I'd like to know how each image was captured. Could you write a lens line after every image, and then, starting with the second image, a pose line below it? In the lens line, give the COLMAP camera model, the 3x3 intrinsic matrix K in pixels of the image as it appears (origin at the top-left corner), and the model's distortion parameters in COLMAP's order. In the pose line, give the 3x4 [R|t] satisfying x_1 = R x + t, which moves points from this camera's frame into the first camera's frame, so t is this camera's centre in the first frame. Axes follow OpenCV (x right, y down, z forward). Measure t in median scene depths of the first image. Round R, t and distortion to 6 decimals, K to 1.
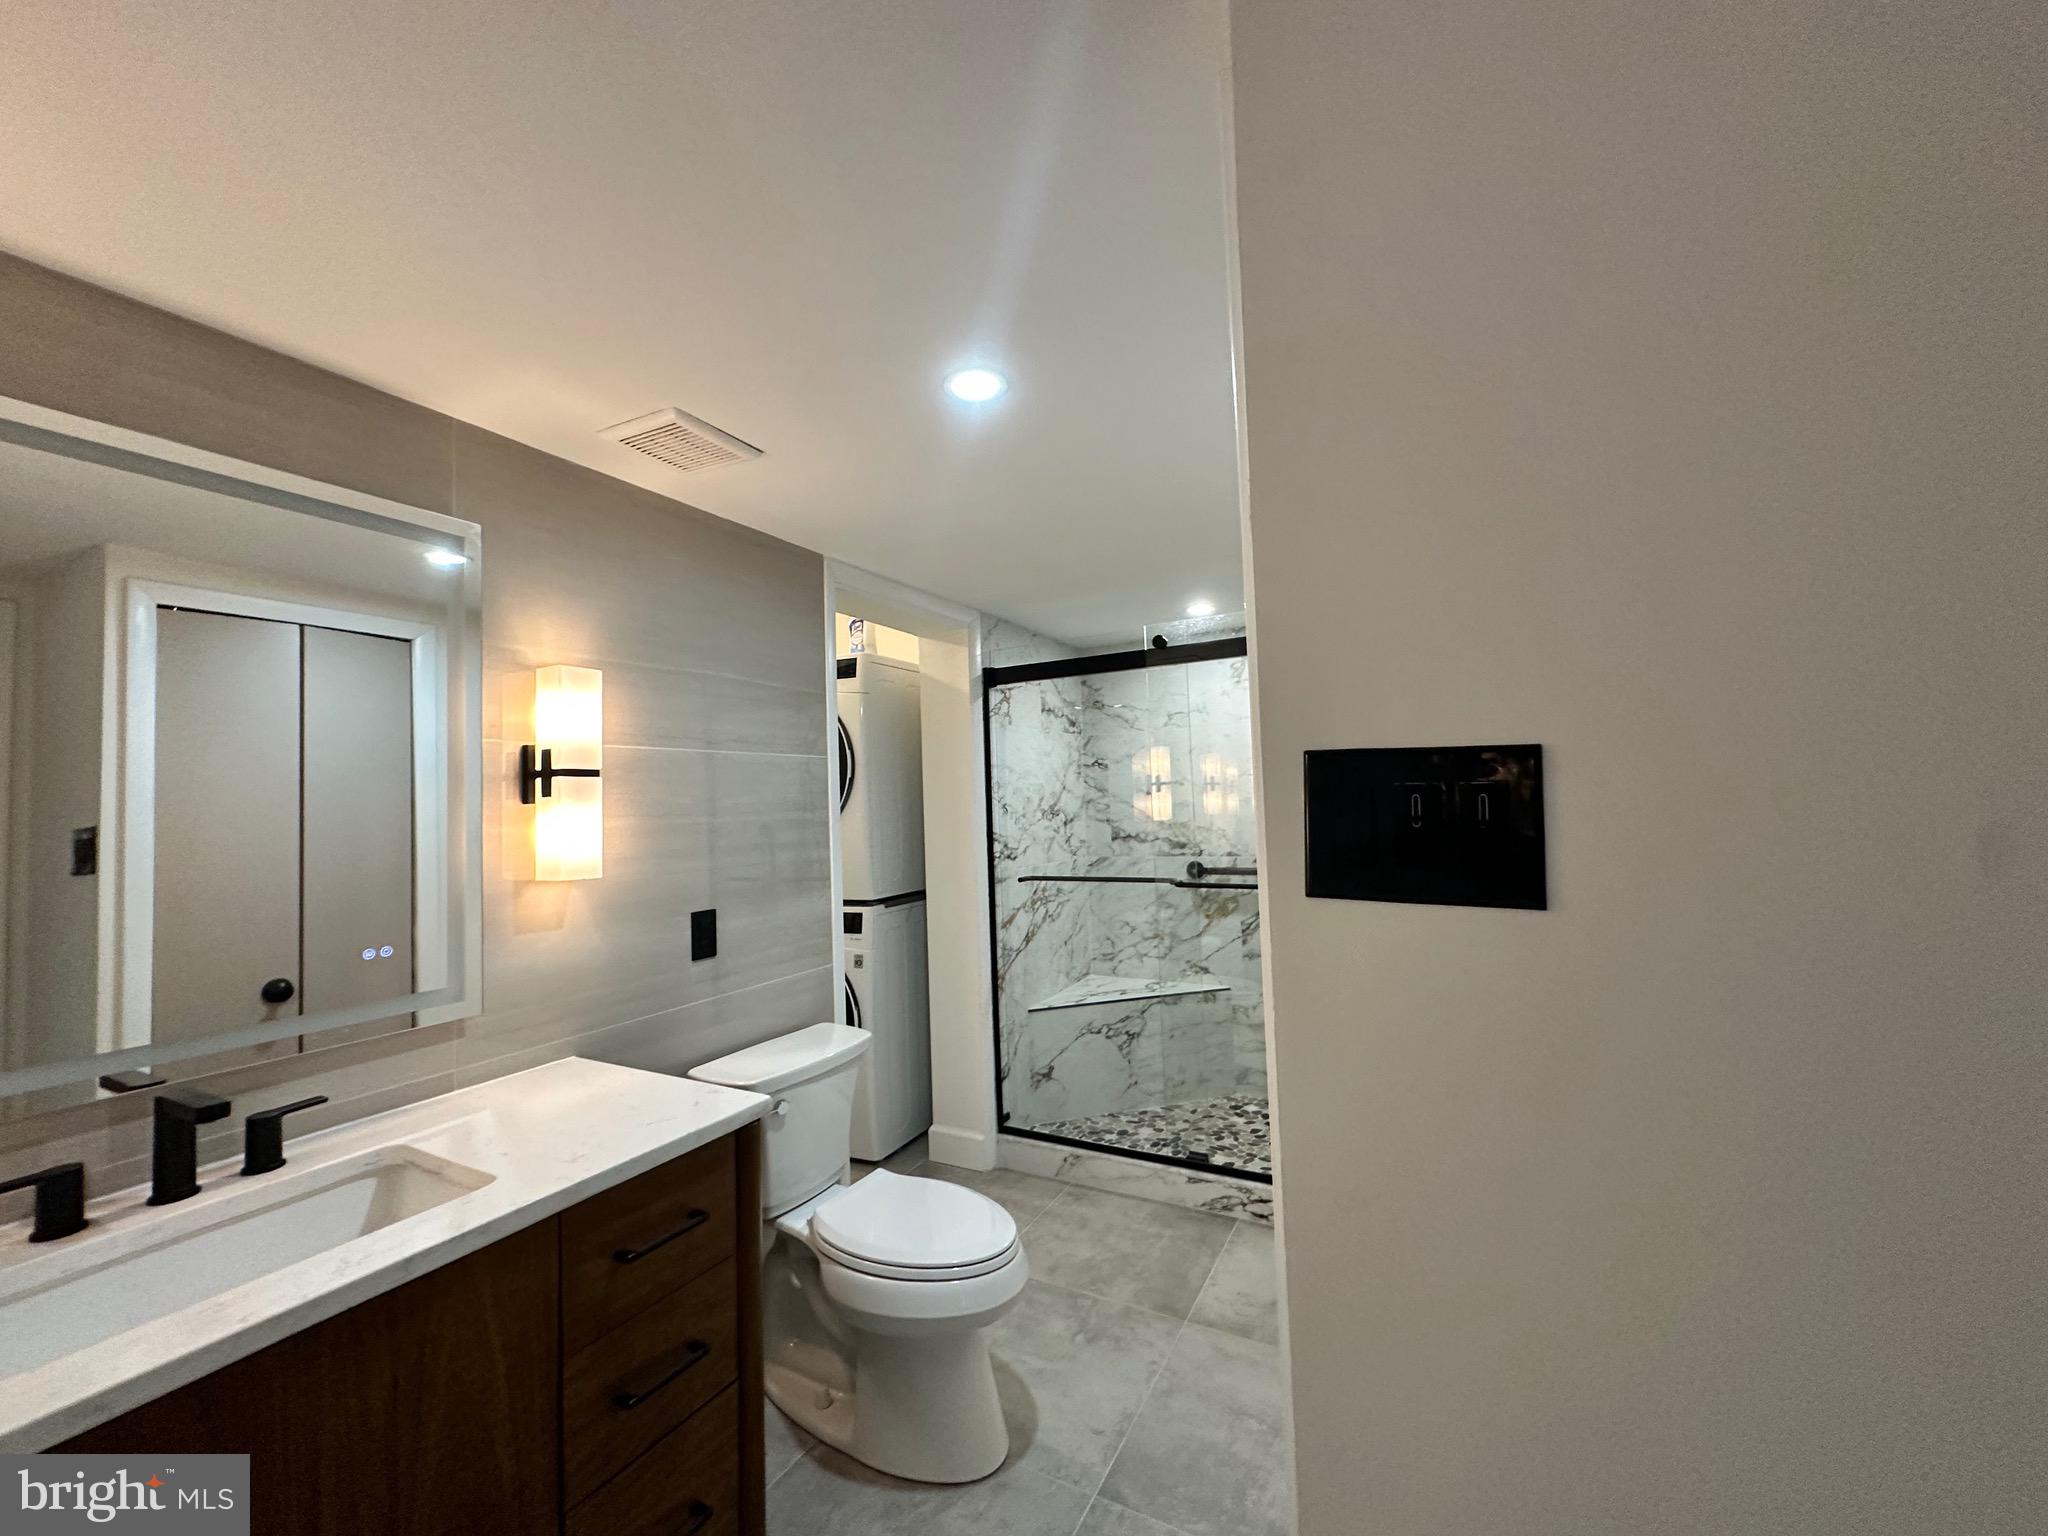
lens RADIAL K [[811.0, 0, 1024.0], [0, 811.0, 768.0], [0, 0, 1]] dist [-0.002074, -0.000080]
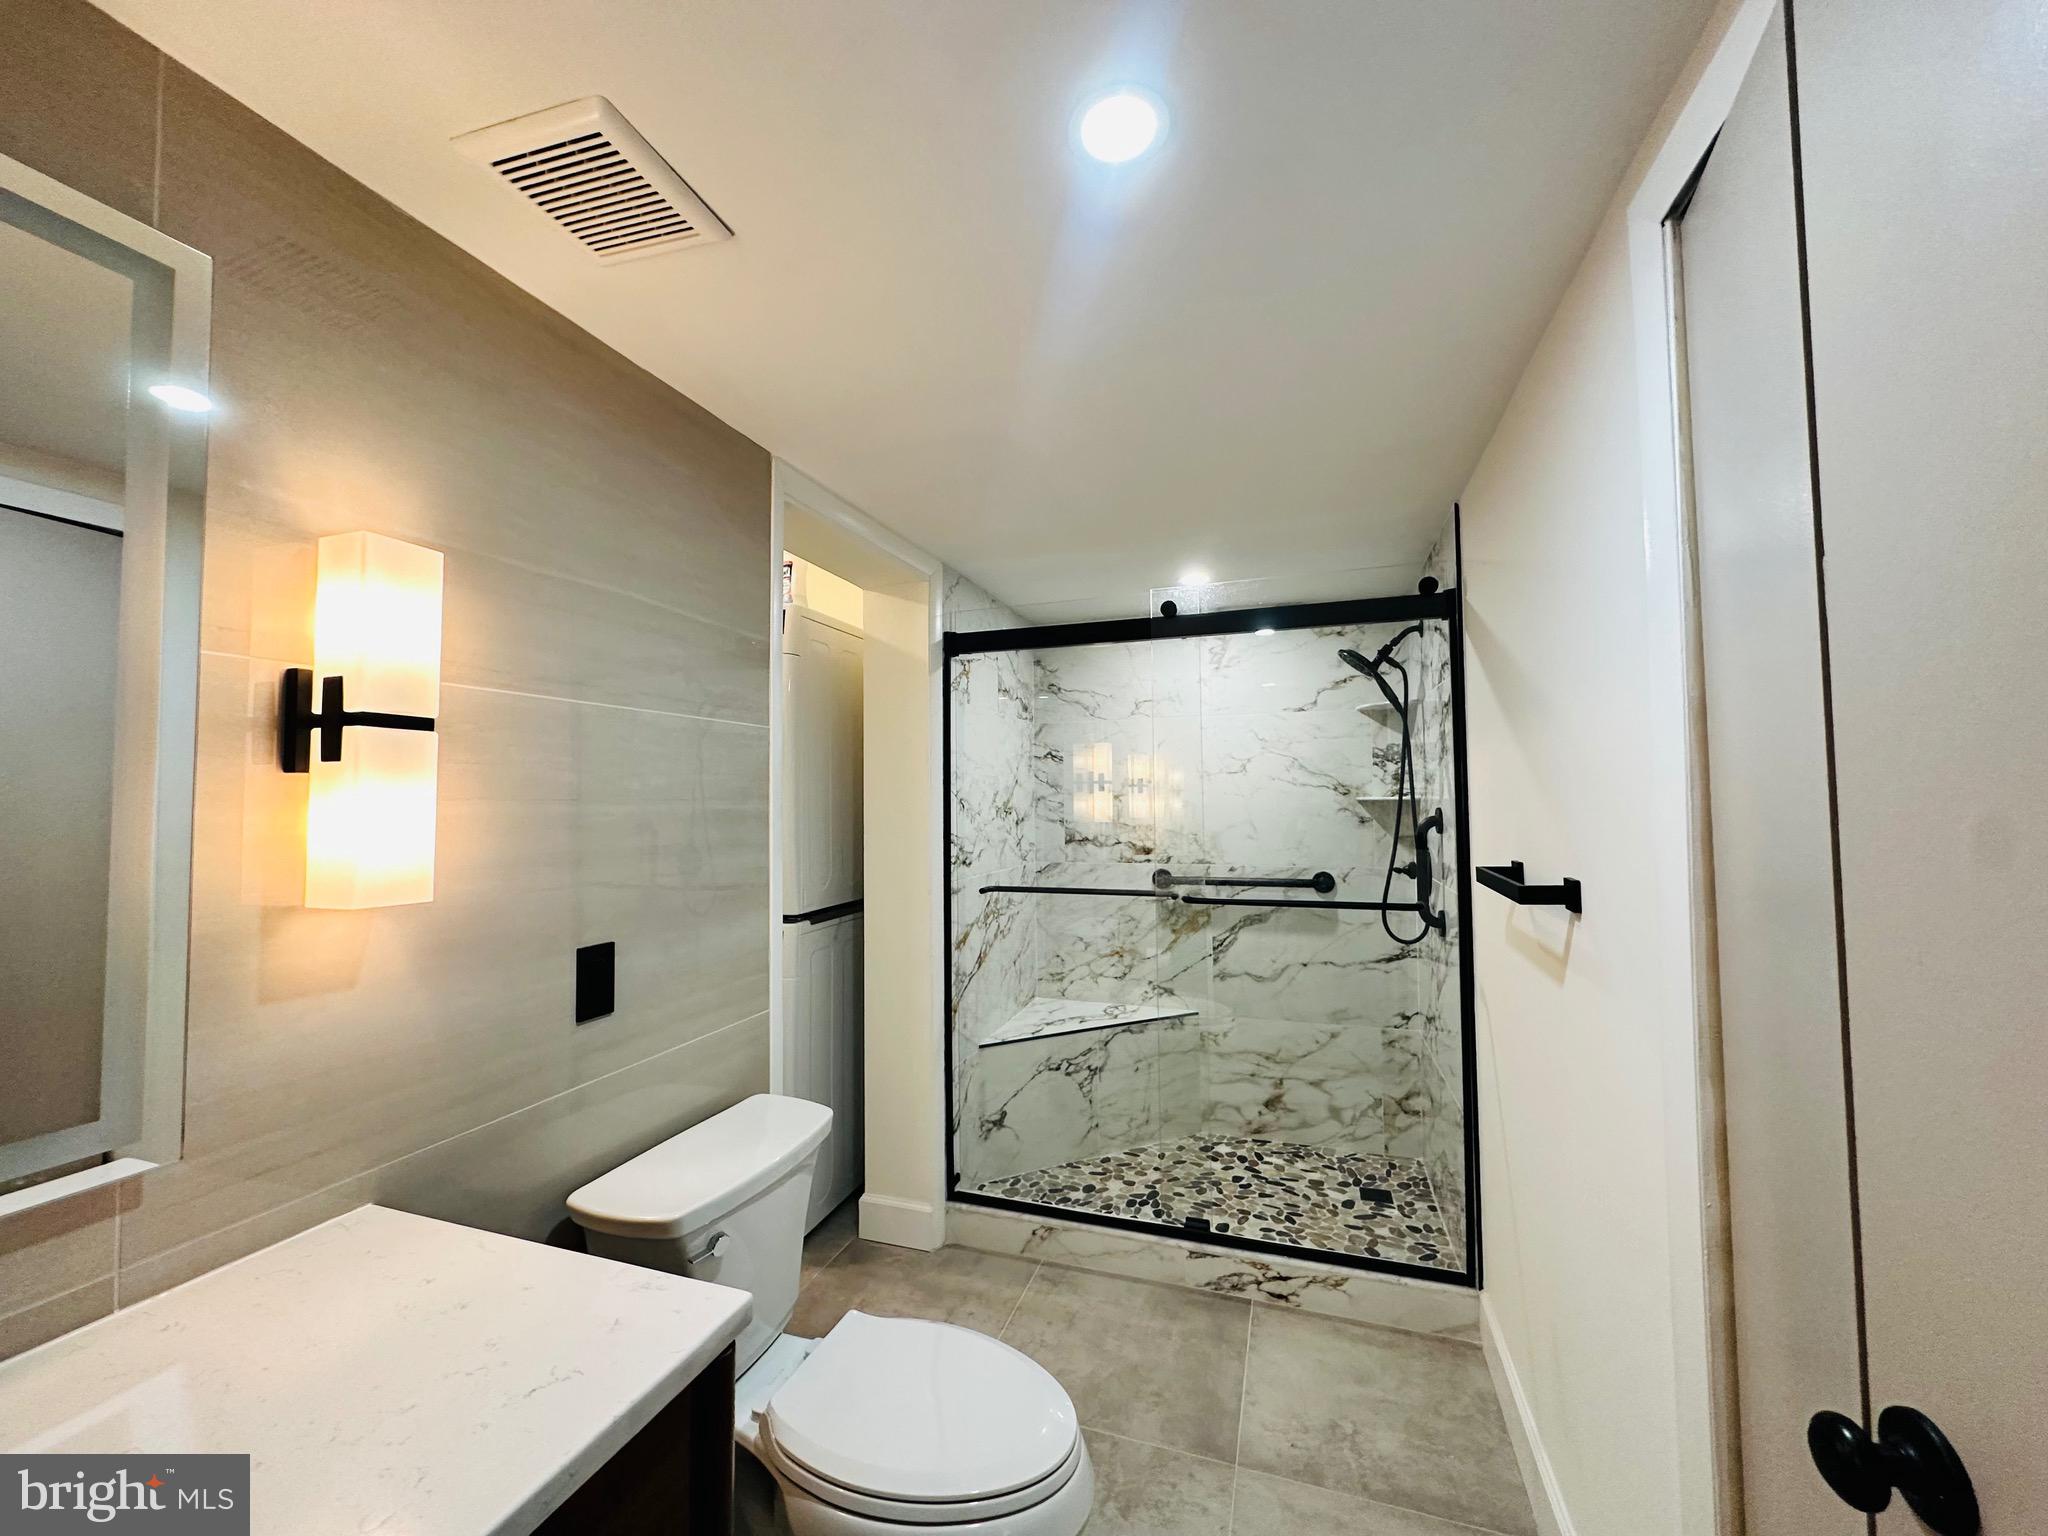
lens RADIAL K [[811.0, 0, 1024.0], [0, 811.0, 768.0], [0, 0, 1]] dist [-0.002074, -0.000080]
pose [[0.986128, 0.031165, 0.163034, -0.097746], [-0.031238, 0.999510, -0.002114, 0.013067], [-0.163020, -0.003008, 0.986618, 0.174100]]
